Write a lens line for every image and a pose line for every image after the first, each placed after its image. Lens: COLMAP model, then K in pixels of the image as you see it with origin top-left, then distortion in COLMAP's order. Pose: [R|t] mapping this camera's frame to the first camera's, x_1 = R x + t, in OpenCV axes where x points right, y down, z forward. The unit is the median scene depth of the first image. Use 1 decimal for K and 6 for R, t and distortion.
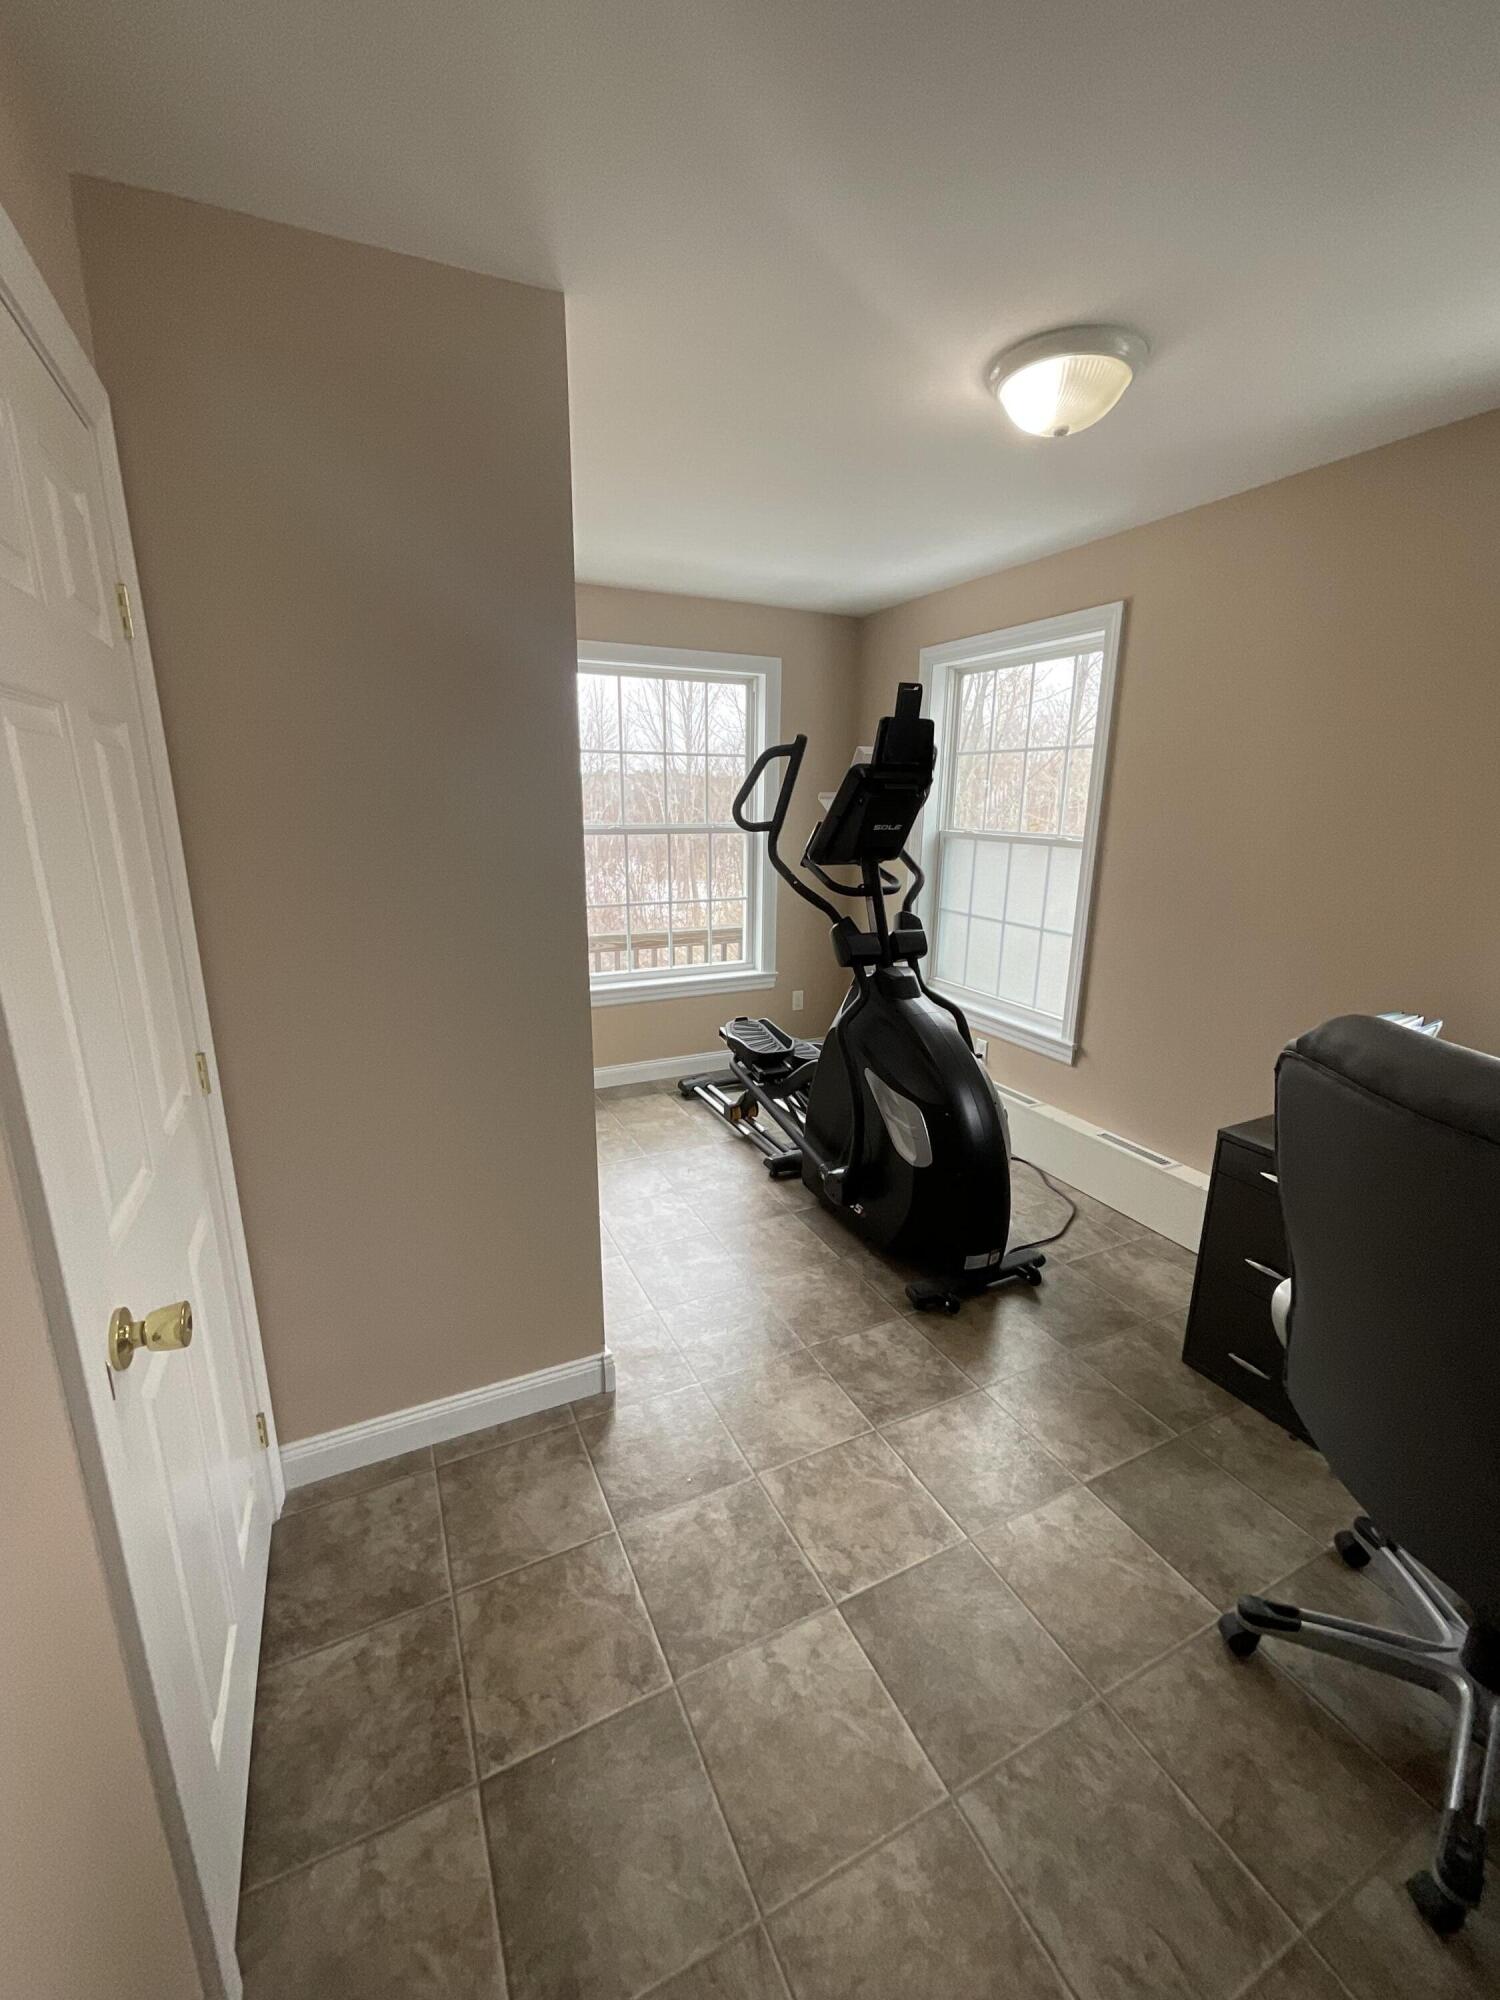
lens RADIAL K [[813.0, 0, 754.7], [0, 813.0, 993.3], [0, 0, 1]] dist [-0.004388, 0.002880]
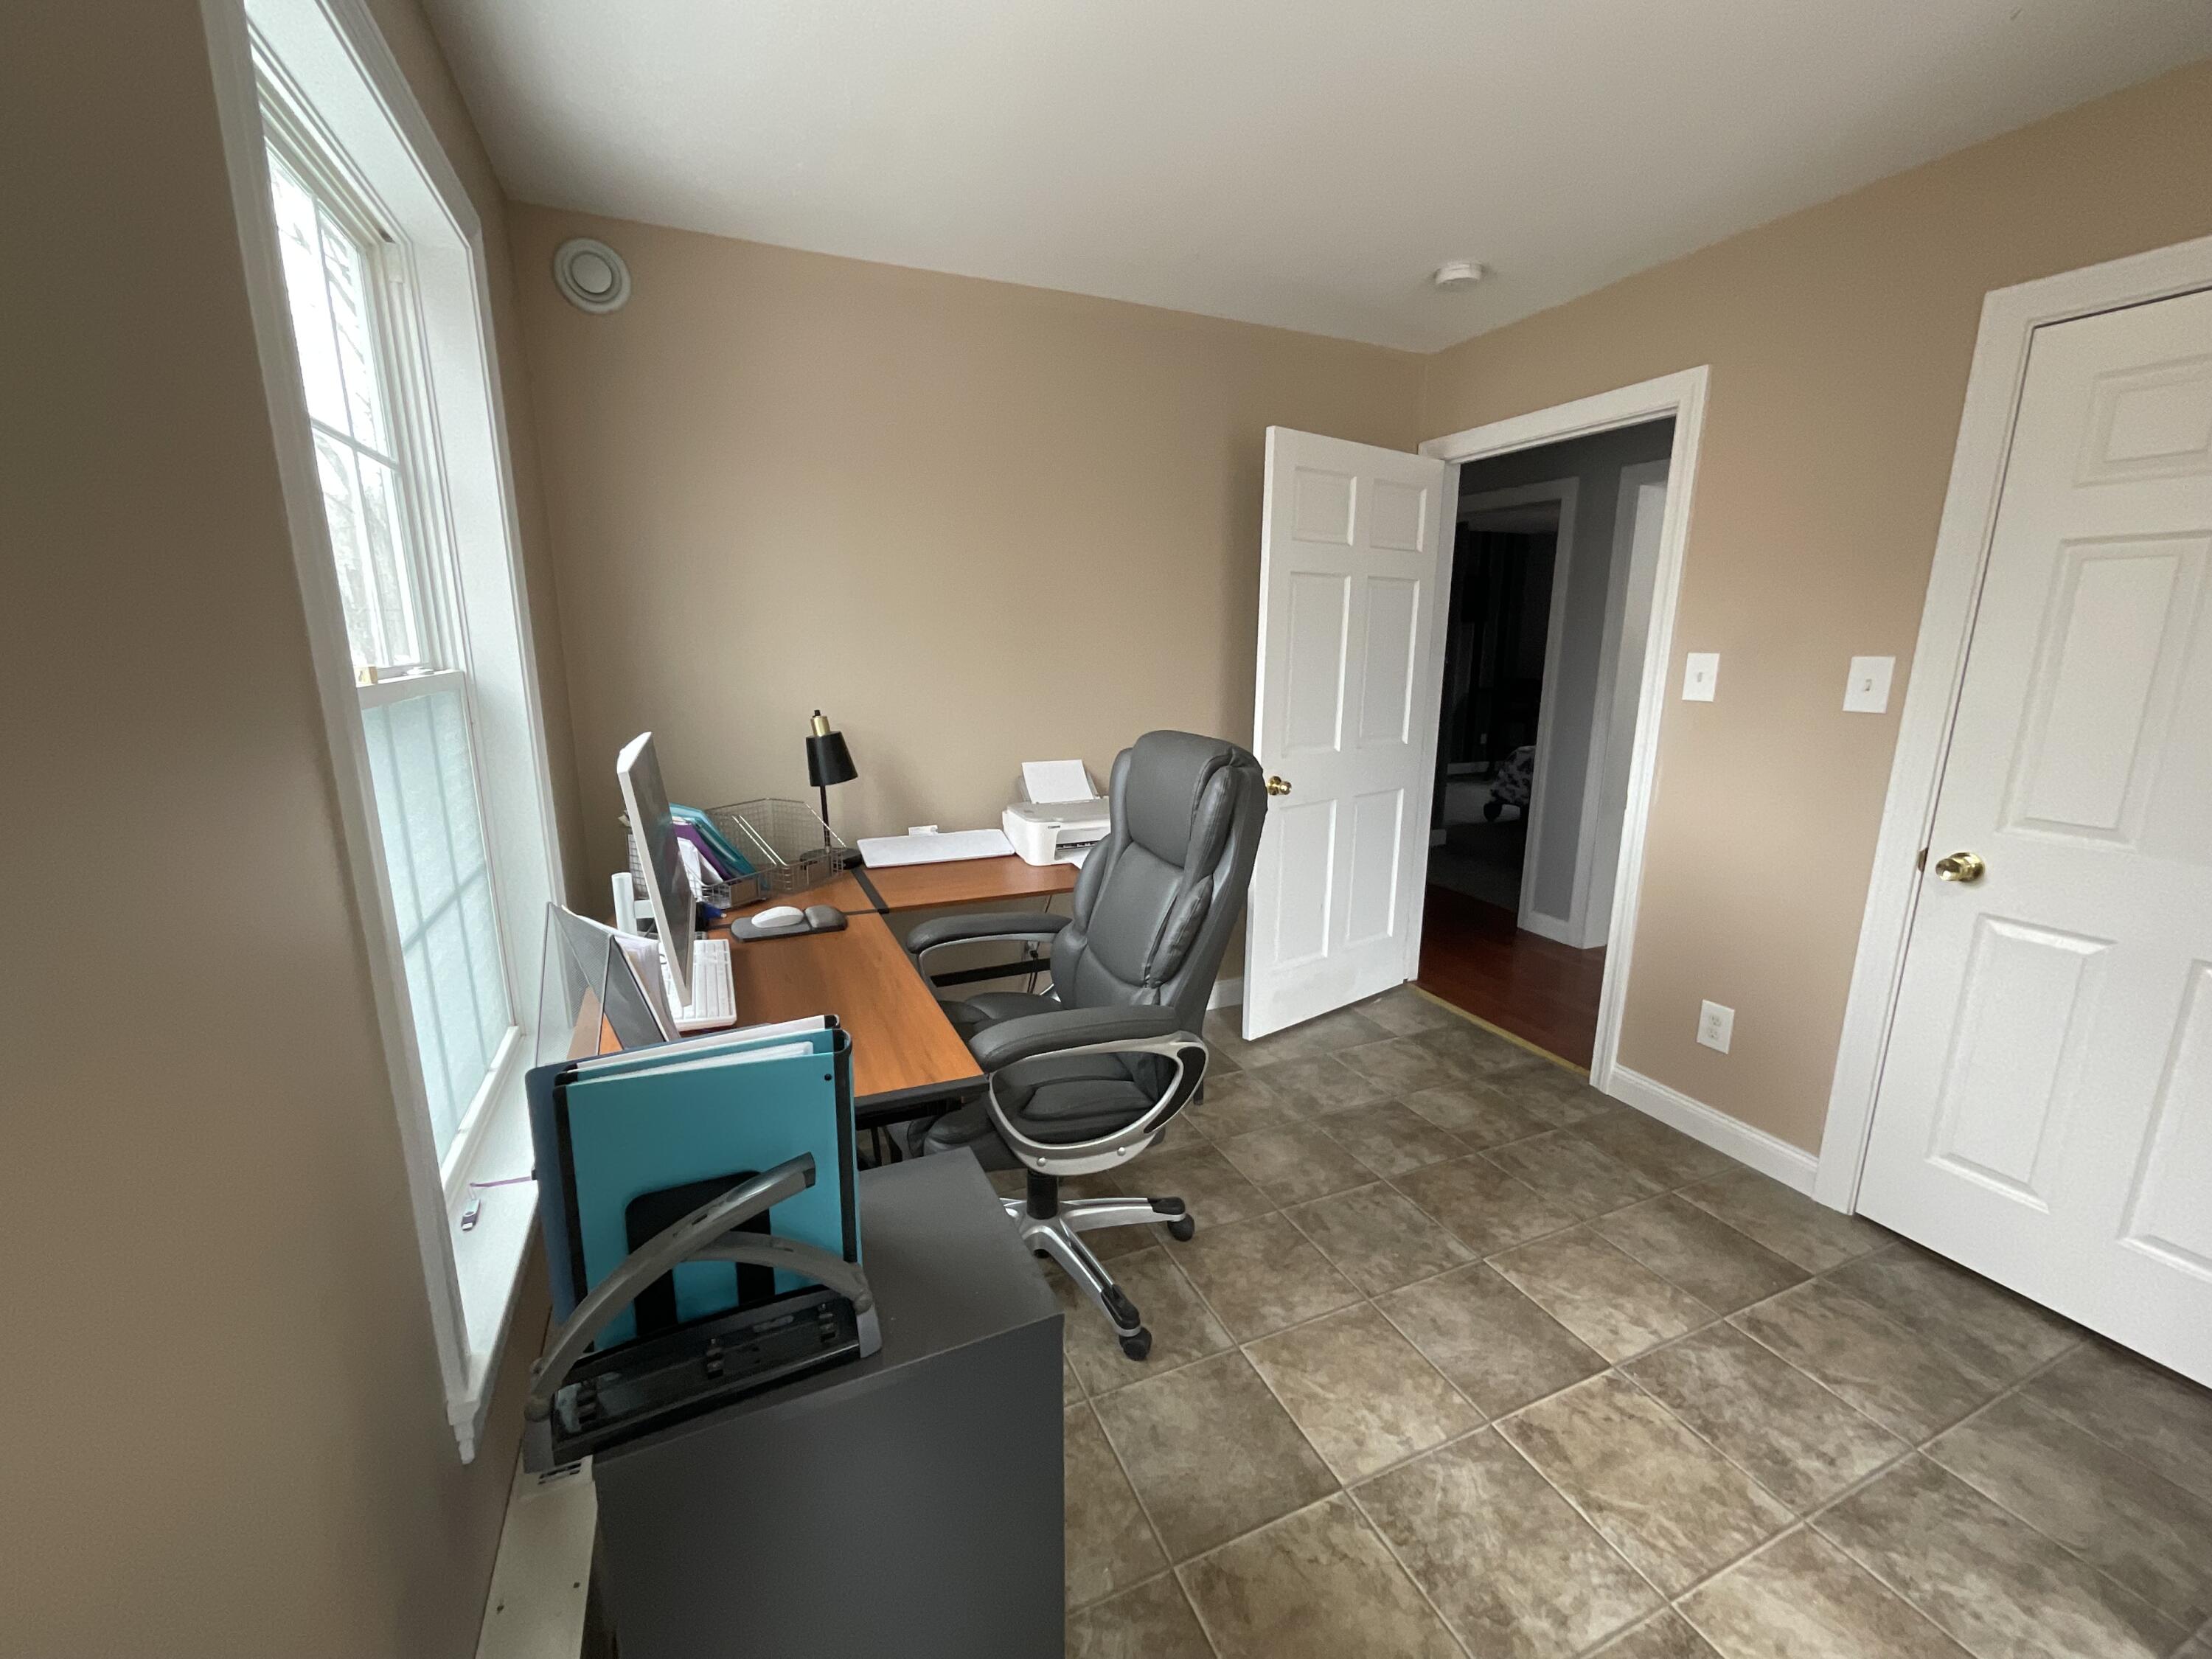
lens RADIAL K [[899.2, 0, 1102.3], [0, 899.2, 837.8], [0, 0, 1]] dist [-0.004388, 0.002880]
pose [[-0.998733, -0.026452, 0.042801, 0.565925], [-0.005011, 0.898715, 0.438504, -0.273570], [-0.050066, 0.437735, -0.897709, 1.388844]]
